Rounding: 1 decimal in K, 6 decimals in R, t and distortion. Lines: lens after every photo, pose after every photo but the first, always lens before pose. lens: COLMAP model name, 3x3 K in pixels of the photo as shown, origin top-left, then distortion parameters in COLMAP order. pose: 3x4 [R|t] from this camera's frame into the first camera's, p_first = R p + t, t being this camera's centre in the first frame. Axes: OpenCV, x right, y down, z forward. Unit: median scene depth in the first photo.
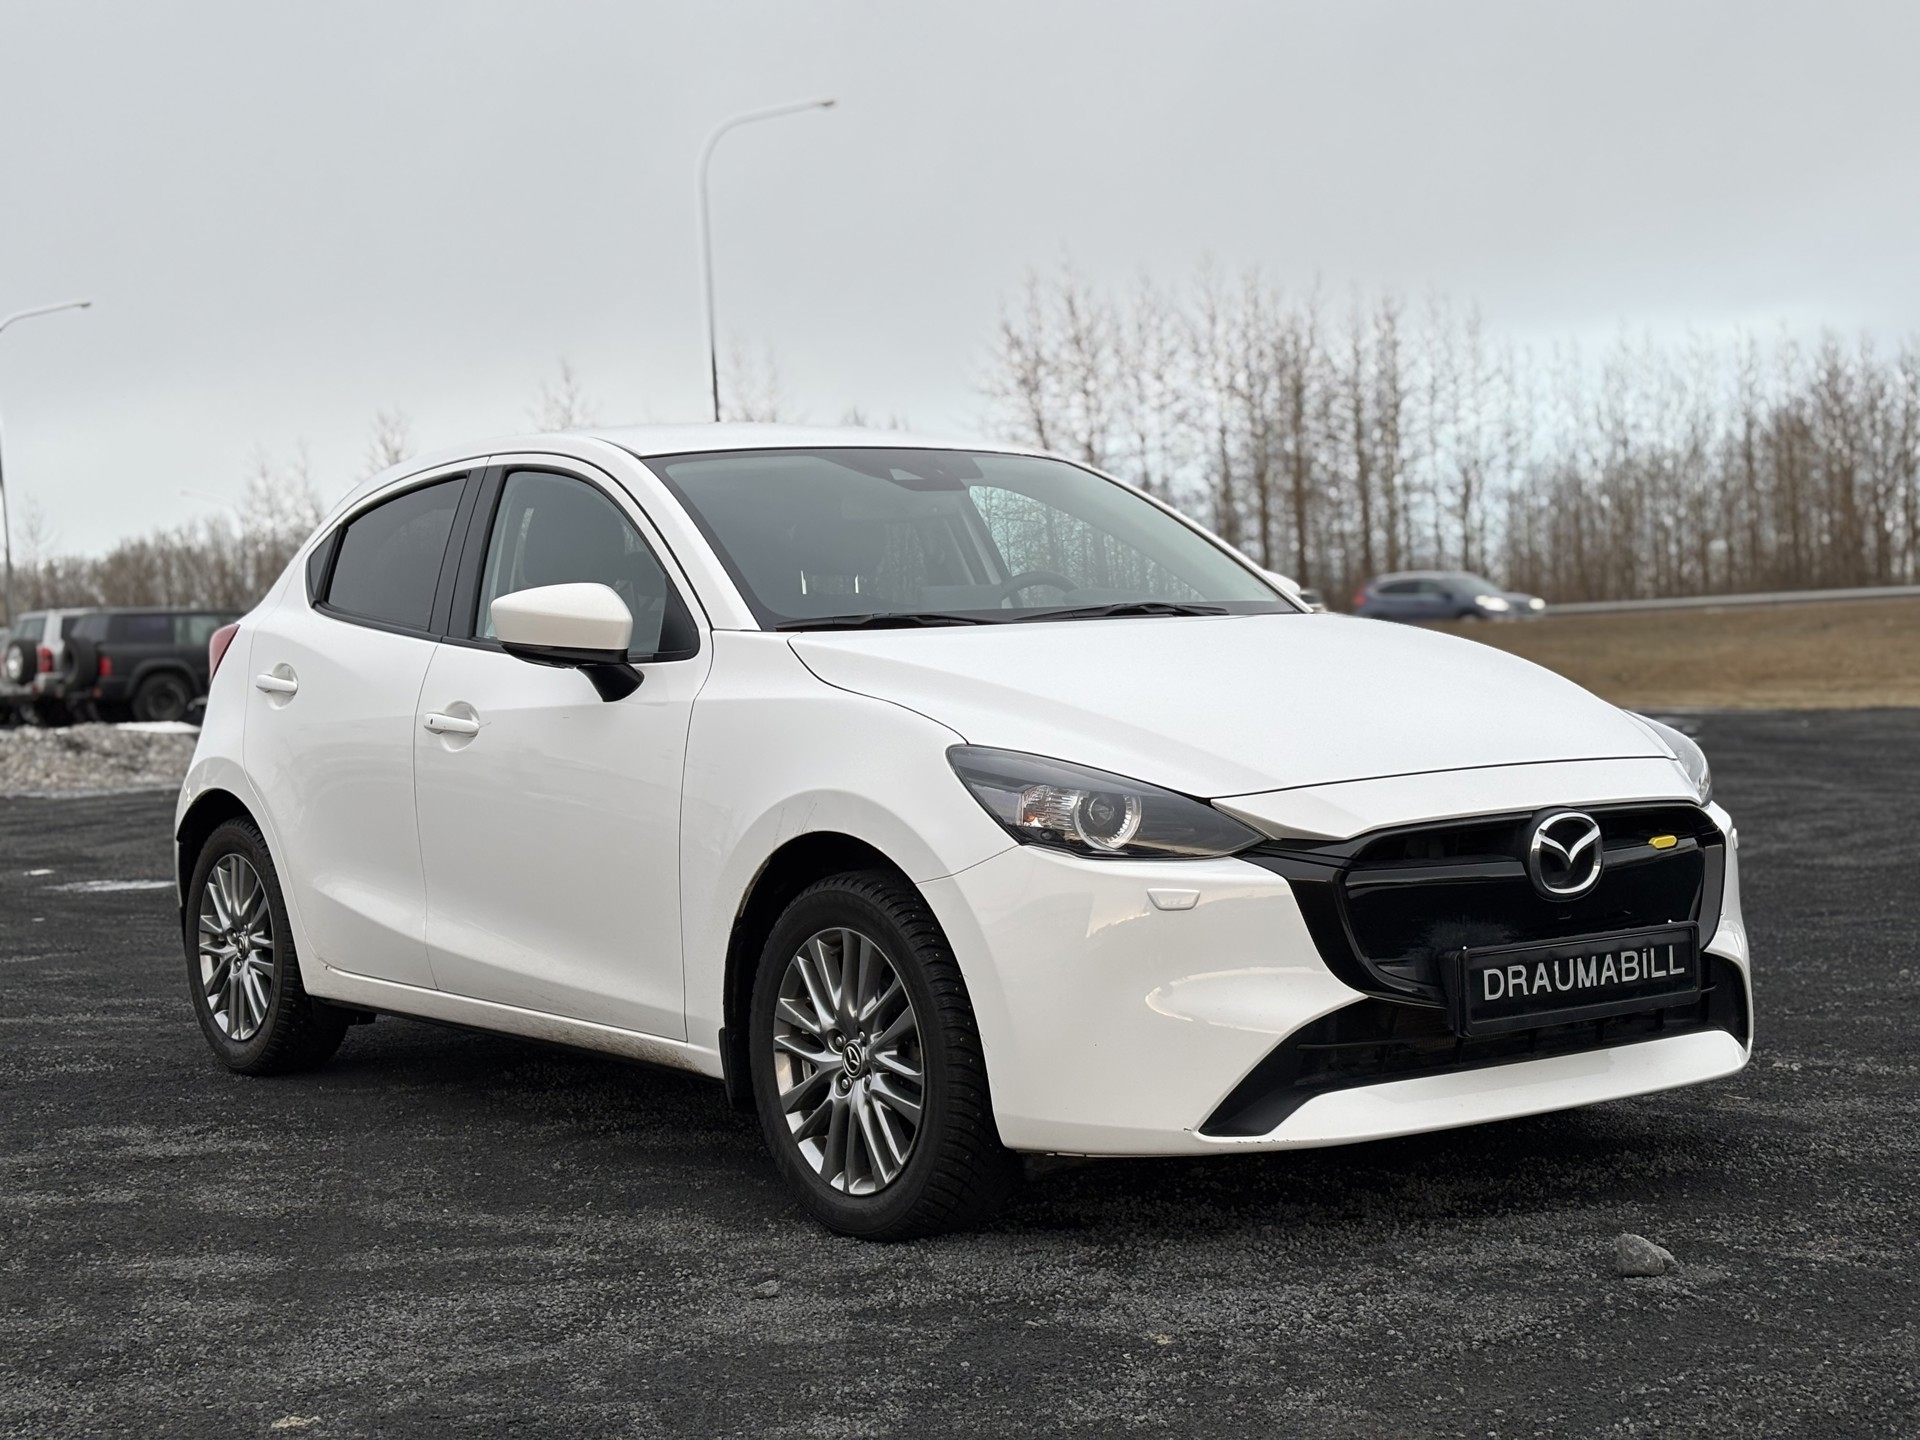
lens RADIAL K [[2838.7, 0, 960.0], [0, 2838.7, 720.0], [0, 0, 1]] dist [0.124795, -0.186008]
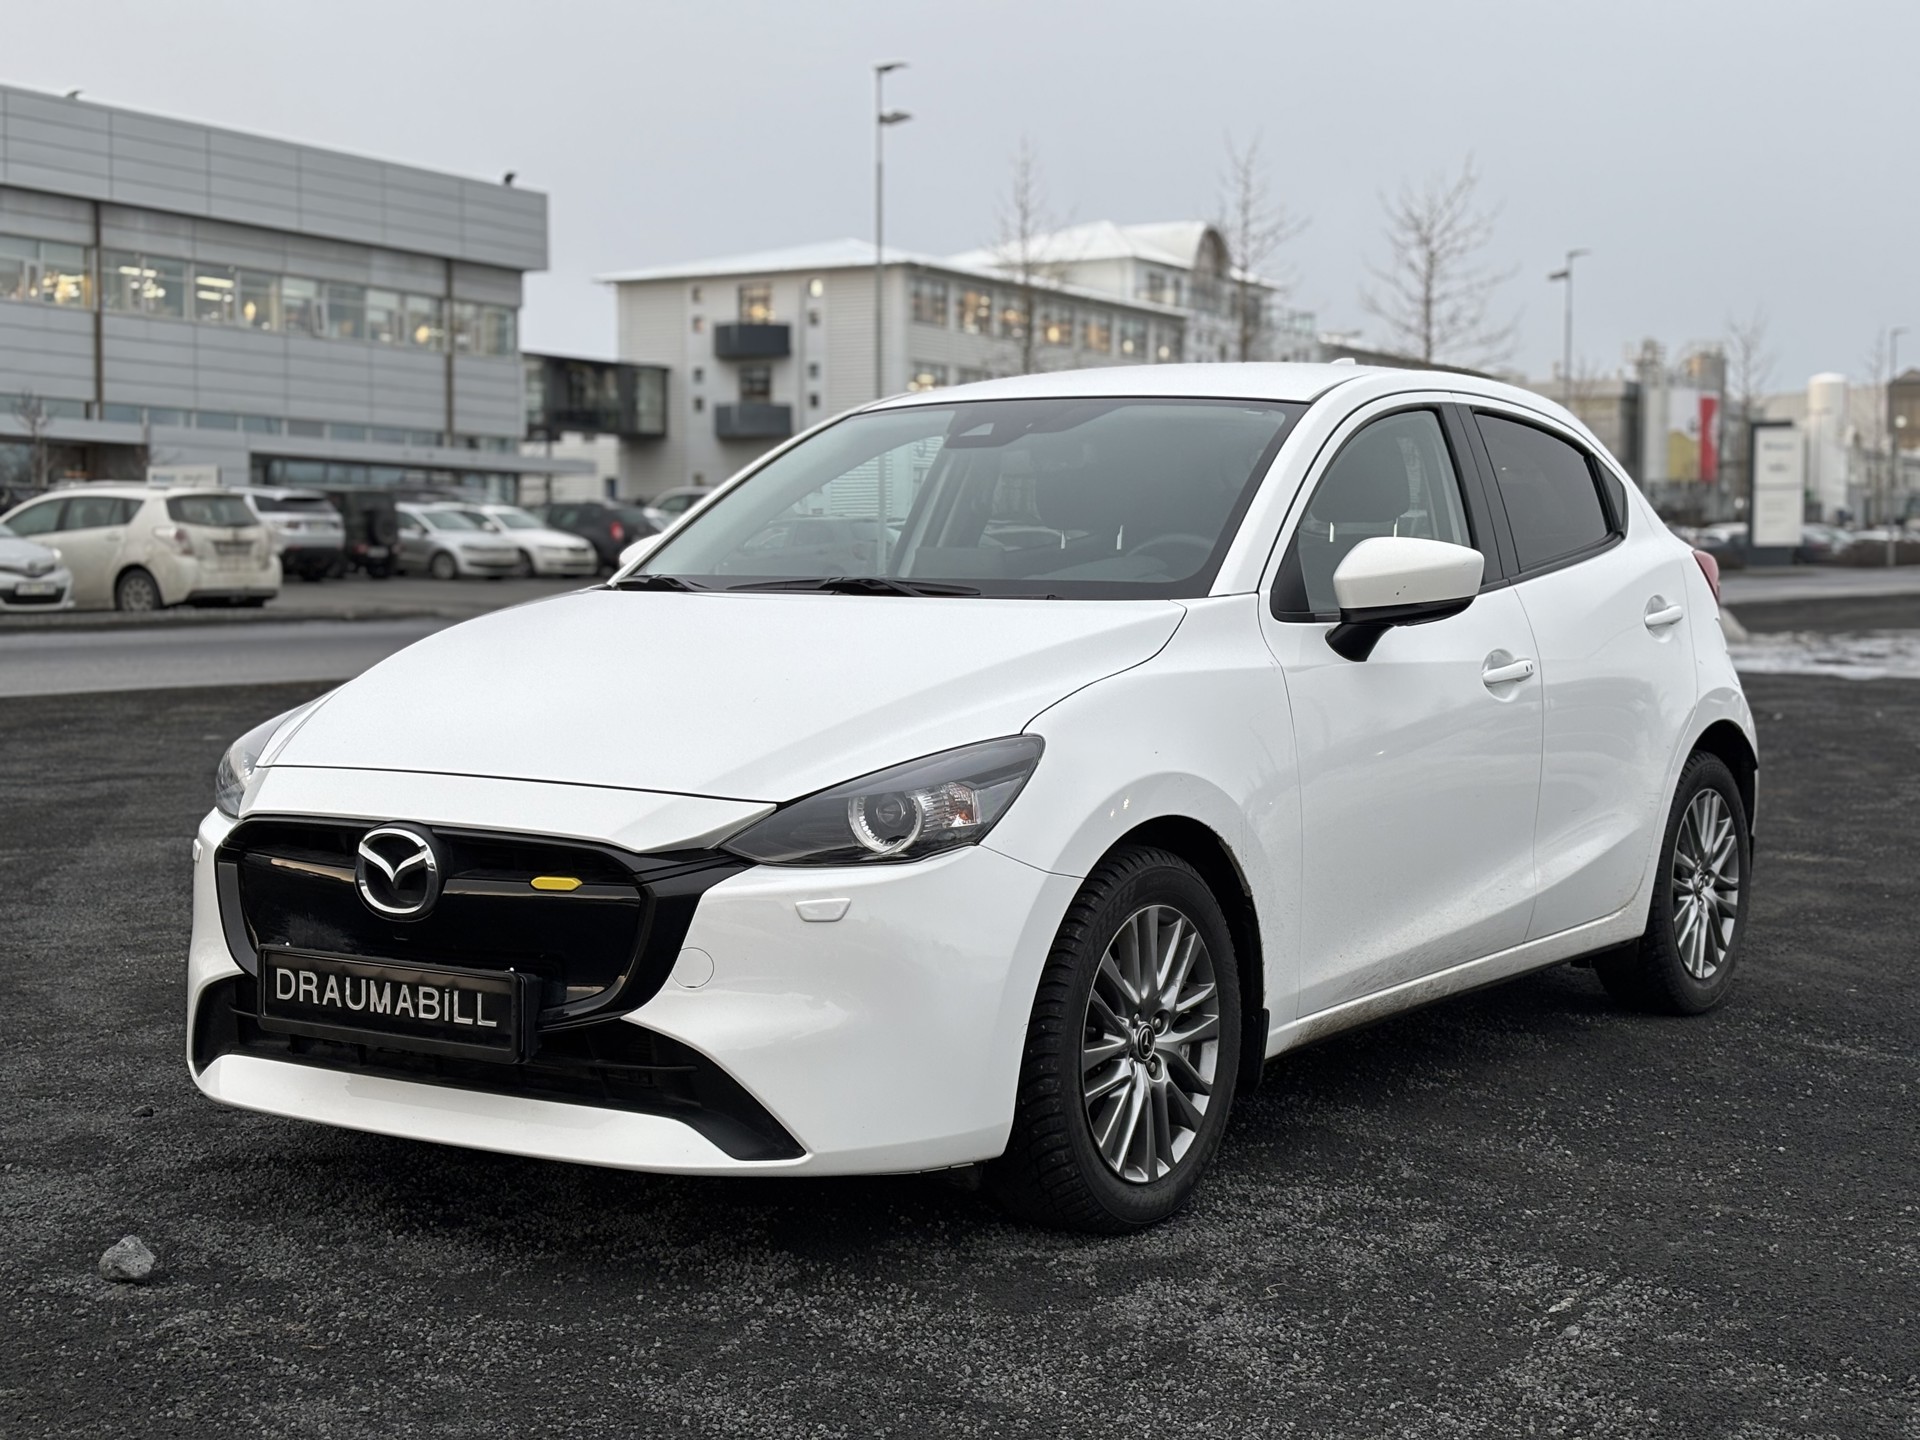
lens RADIAL K [[2838.7, 0, 960.0], [0, 2838.7, 720.0], [0, 0, 1]] dist [0.124795, -0.186008]
pose [[0.354850, 0.100760, -0.929478, 1.161539], [-0.044800, 0.994866, 0.090744, -0.098209], [0.933849, 0.009440, 0.357543, 0.840679]]
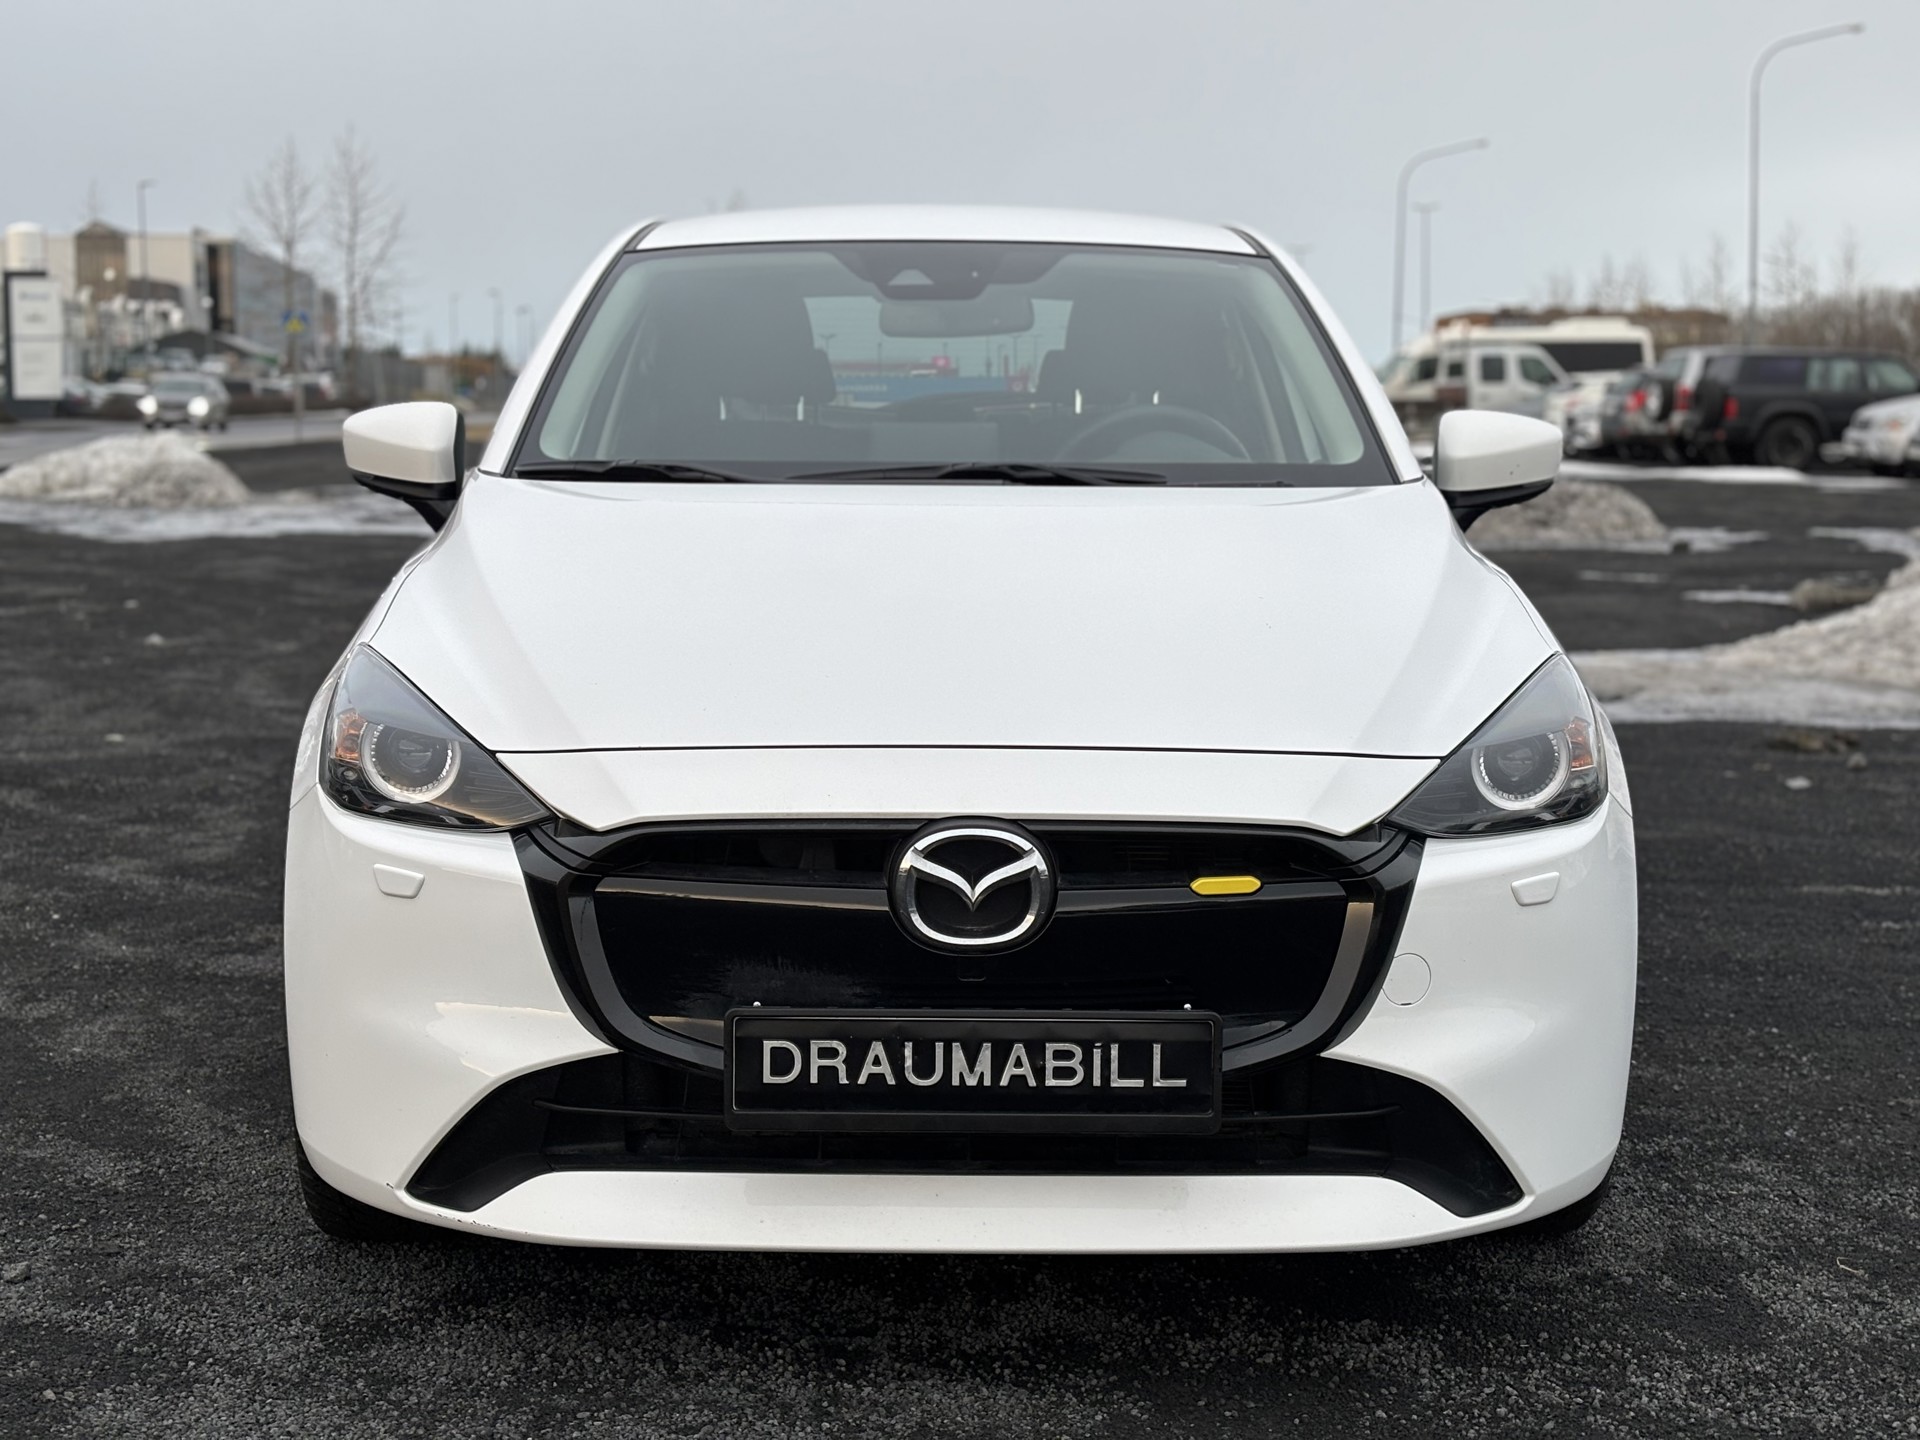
lens RADIAL K [[2838.7, 0, 960.0], [0, 2838.7, 720.0], [0, 0, 1]] dist [0.124795, -0.186008]
pose [[0.819392, 0.109085, -0.562758, 0.589111], [-0.056619, 0.992327, 0.109913, -0.067080], [0.570430, -0.058199, 0.819282, 0.450183]]
